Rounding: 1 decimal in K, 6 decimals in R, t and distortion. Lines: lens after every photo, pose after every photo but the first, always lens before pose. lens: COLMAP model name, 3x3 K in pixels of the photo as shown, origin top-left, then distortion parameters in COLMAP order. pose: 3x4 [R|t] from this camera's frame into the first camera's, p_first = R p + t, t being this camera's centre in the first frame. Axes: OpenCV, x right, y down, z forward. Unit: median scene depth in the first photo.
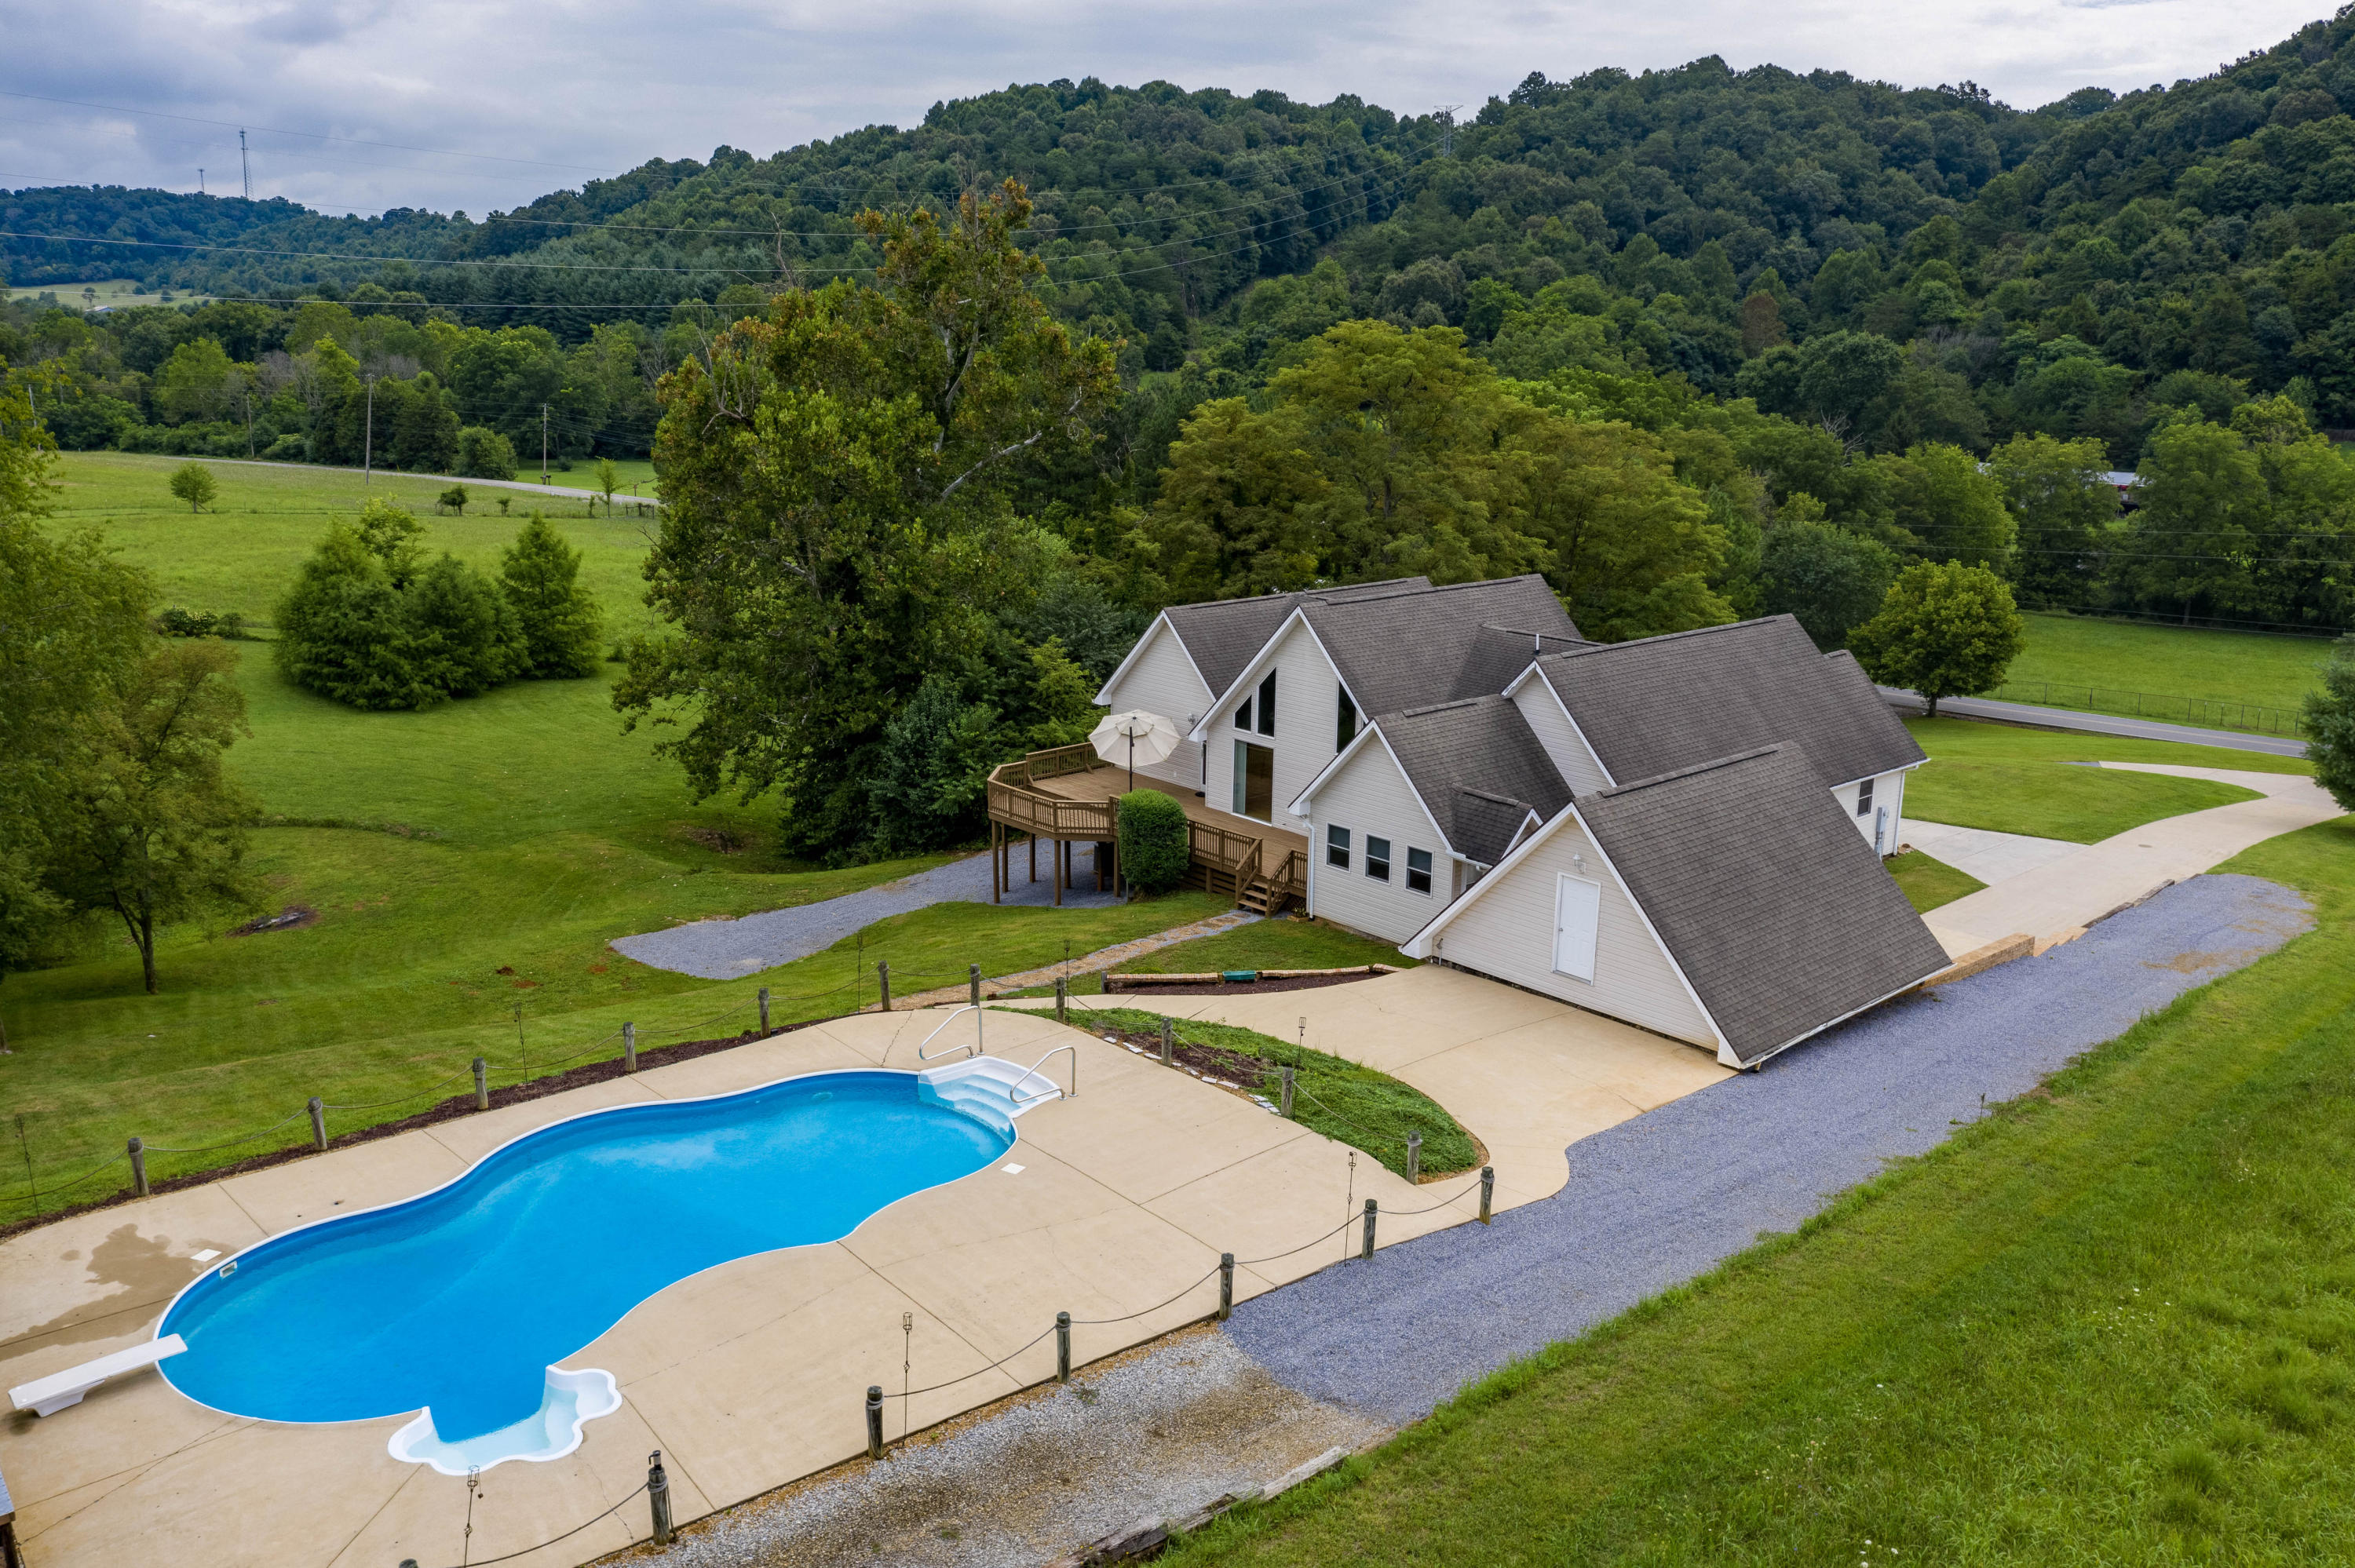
lens RADIAL K [[1857.0, 0, 1177.5], [0, 1857.0, 784.0], [0, 0, 1]] dist [-0.037314, 0.007007]
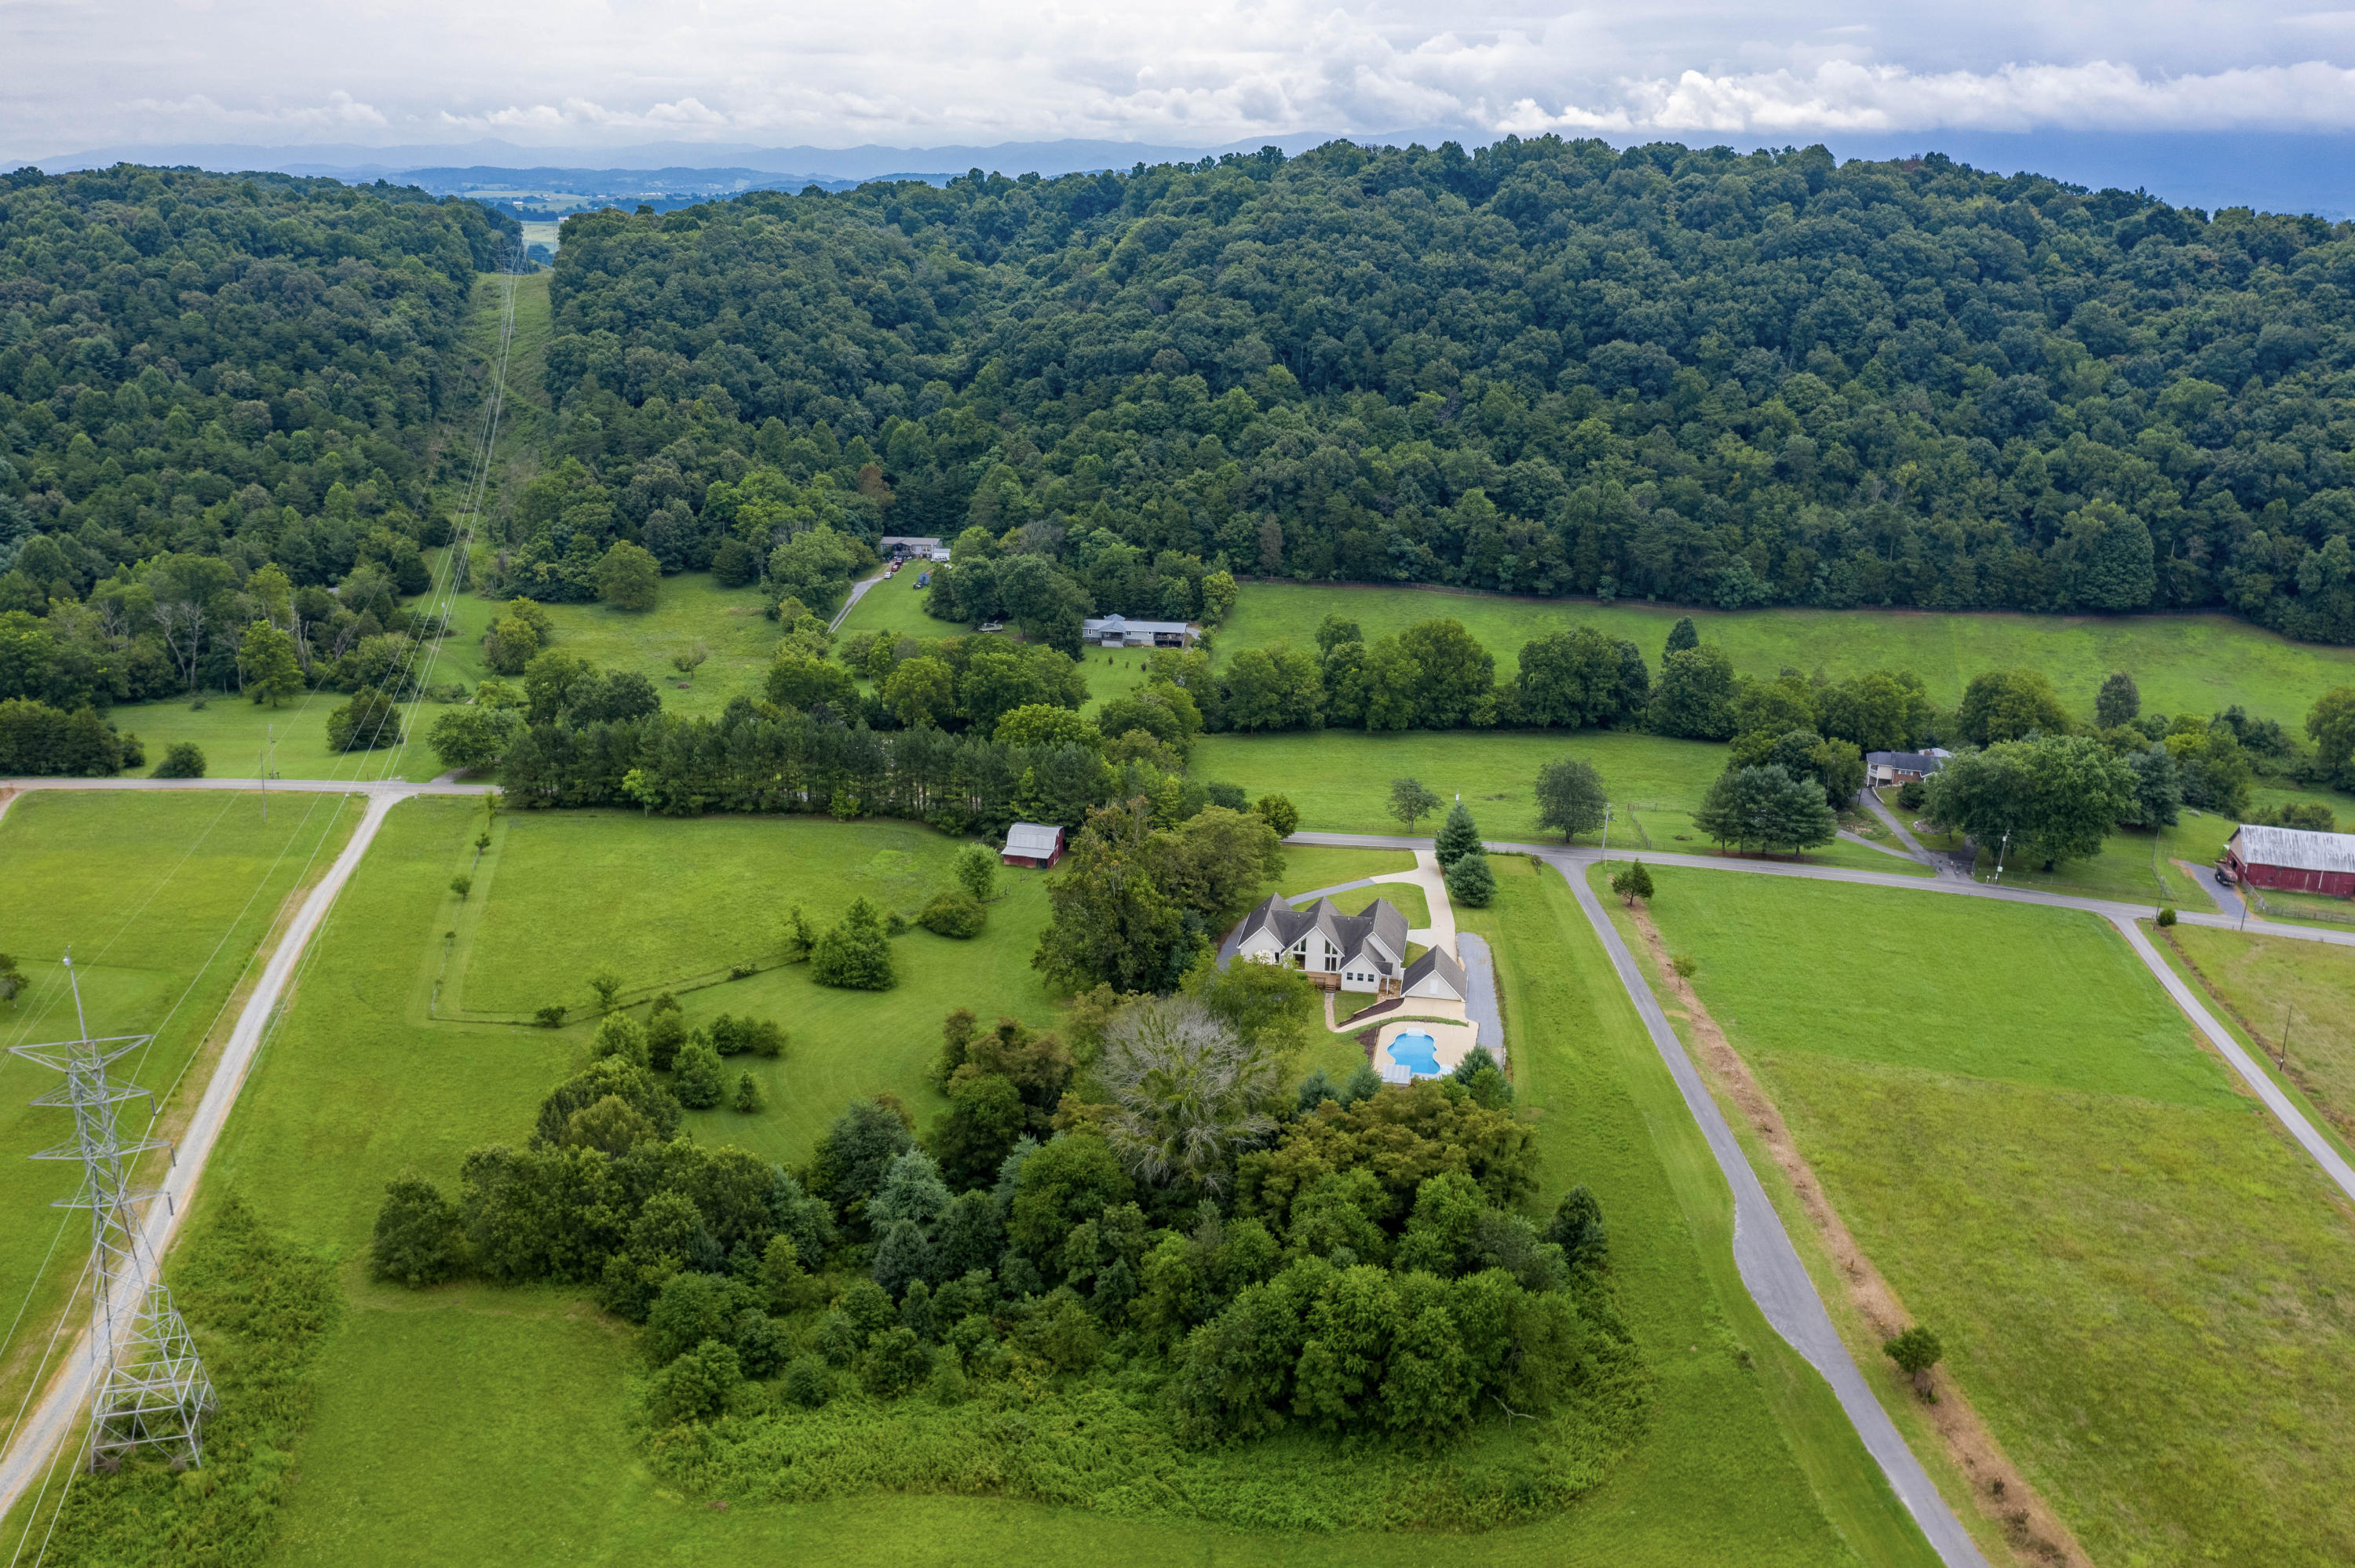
lens RADIAL K [[1891.6, 0, 1168.6], [0, 1891.6, 786.8], [0, 0, 1]] dist [-0.040230, 0.006536]
pose [[0.785487, -0.194047, 0.587670, -1.504204], [0.143900, 0.980813, 0.131524, -0.569049], [-0.601916, -0.018745, 0.798339, -1.310450]]
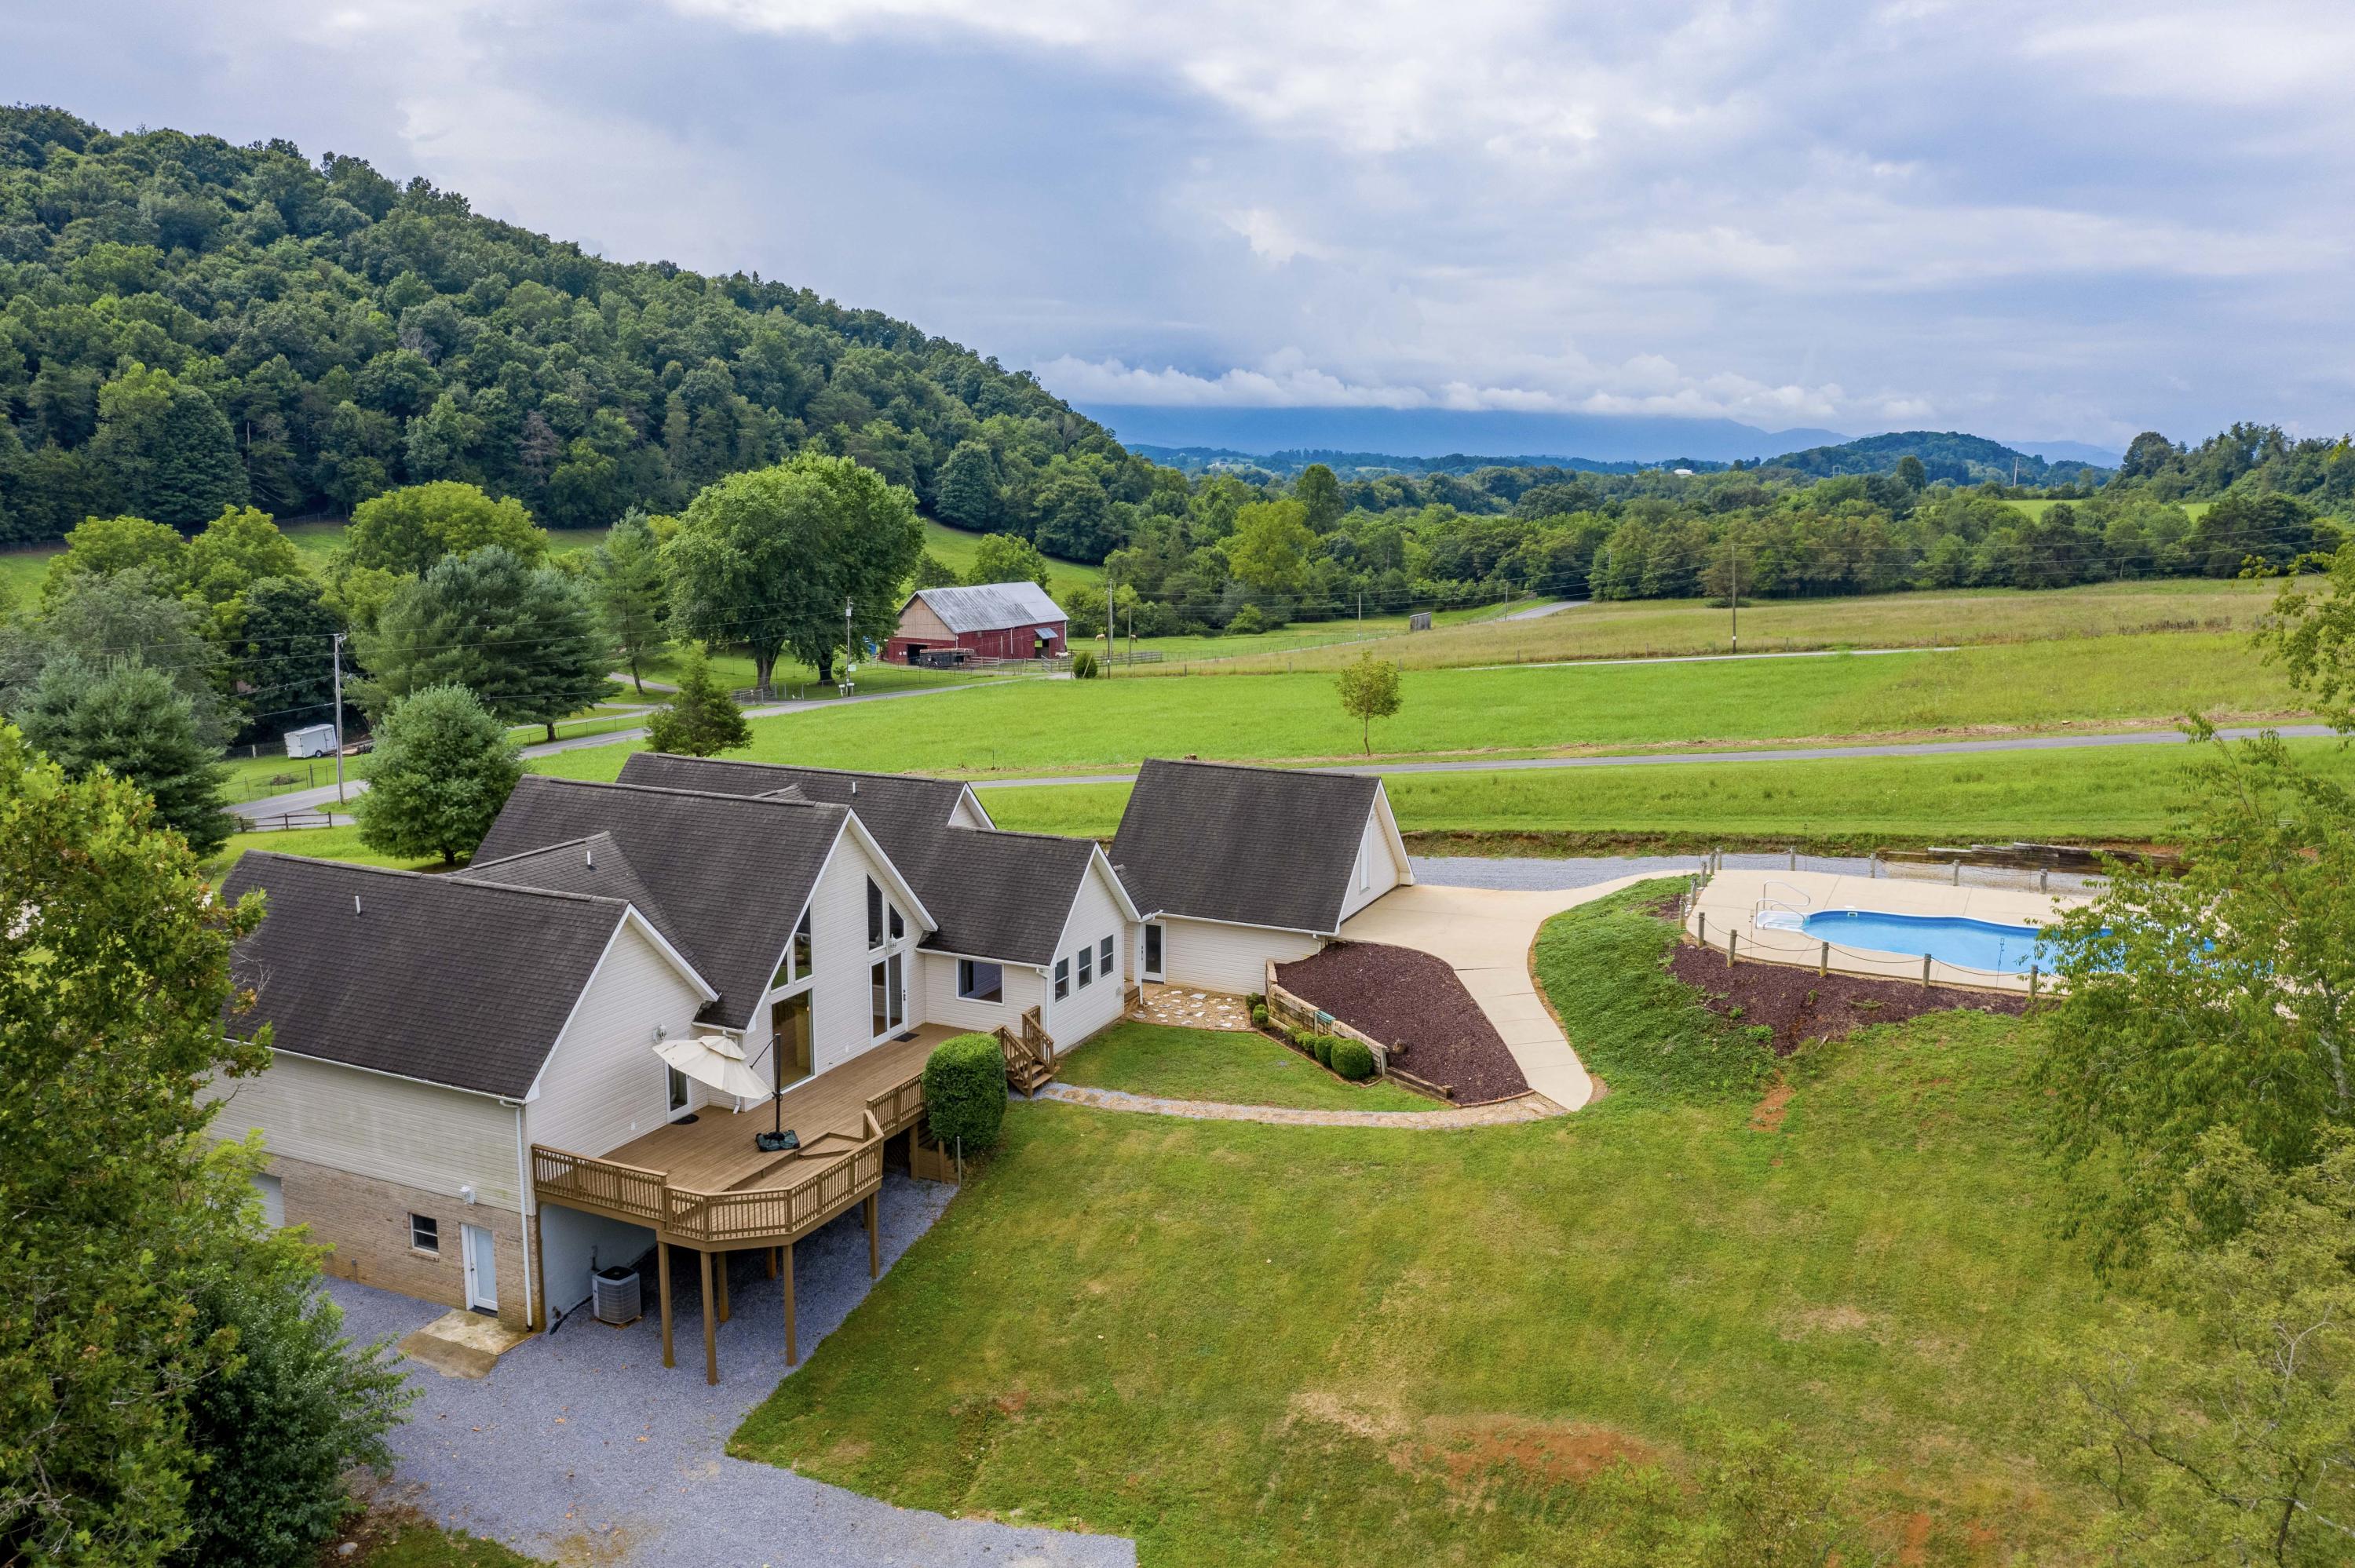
lens RADIAL K [[1891.6, 0, 1168.6], [0, 1891.6, 786.8], [0, 0, 1]] dist [-0.040230, 0.006536]
pose [[-0.398367, -0.164023, 0.902441, -0.412584], [0.225532, 0.936159, 0.269708, -0.159968], [-0.889066, 0.310972, -0.335943, 0.588720]]
